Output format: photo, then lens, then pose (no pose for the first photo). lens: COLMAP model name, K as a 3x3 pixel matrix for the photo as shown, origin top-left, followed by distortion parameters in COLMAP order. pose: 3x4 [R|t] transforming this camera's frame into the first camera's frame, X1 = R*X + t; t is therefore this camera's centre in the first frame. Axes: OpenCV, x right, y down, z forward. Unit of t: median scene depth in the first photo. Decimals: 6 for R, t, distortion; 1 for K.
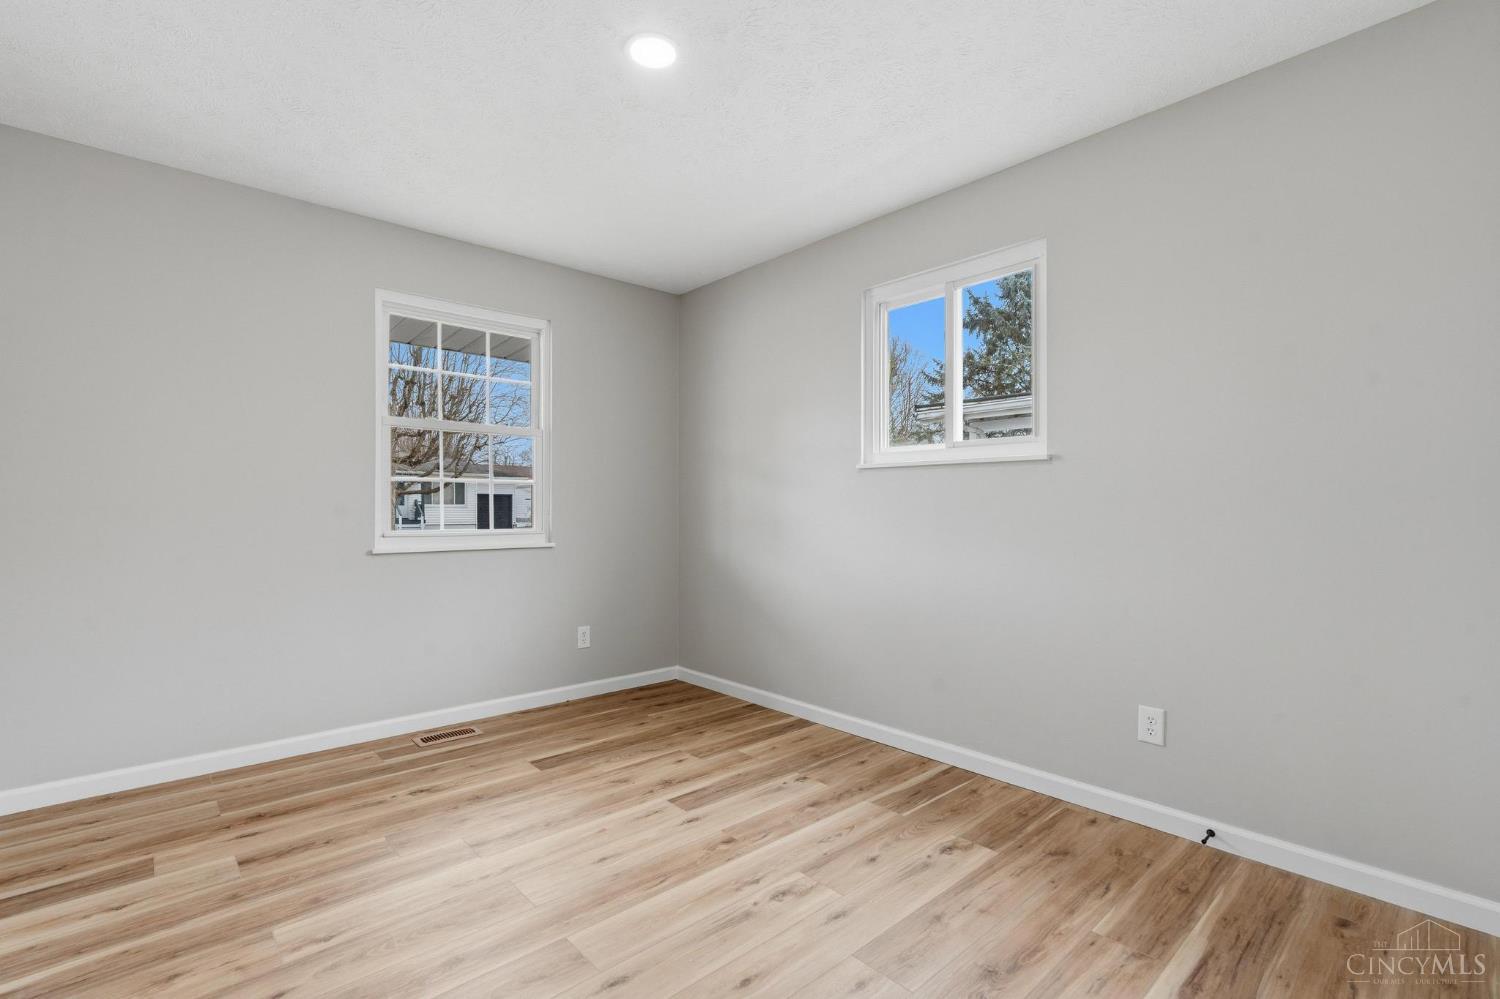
lens RADIAL K [[688.3, 0, 750.0], [0, 688.3, 503.0], [0, 0, 1]] dist [0.000303, 0.000006]
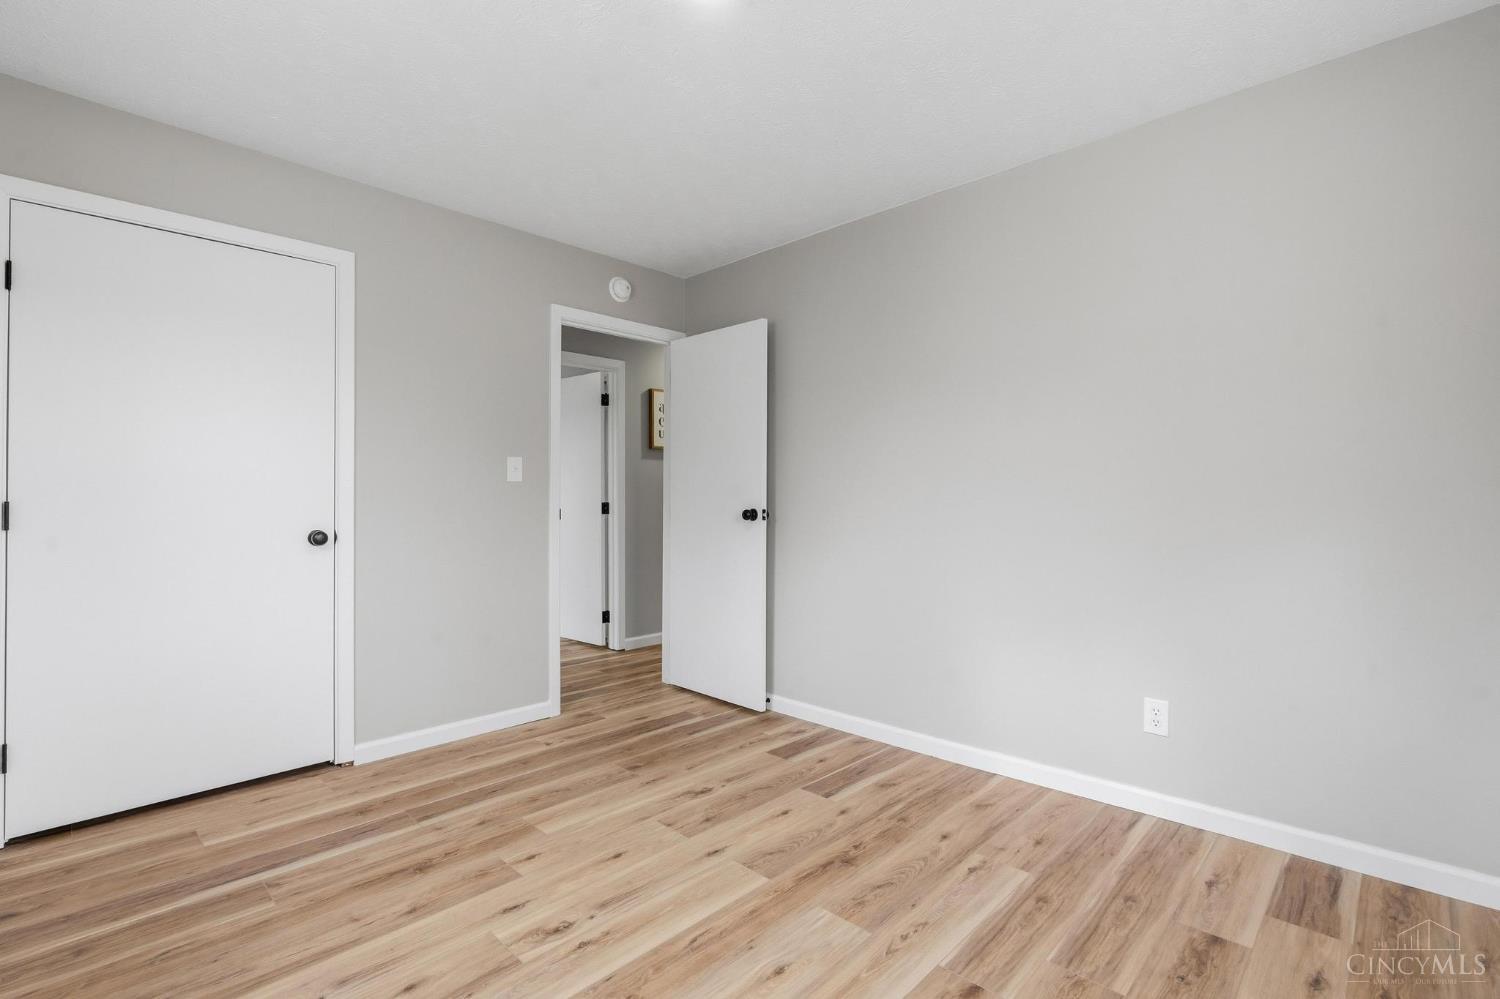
lens RADIAL K [[688.3, 0, 750.1], [0, 688.3, 500.1], [0, 0, 1]] dist [0.000303, 0.000006]
pose [[-0.998406, 0.000843, -0.056431, -0.161263], [0.001191, 0.999980, -0.006135, 0.010830], [0.056425, -0.006192, -0.998388, 2.012756]]
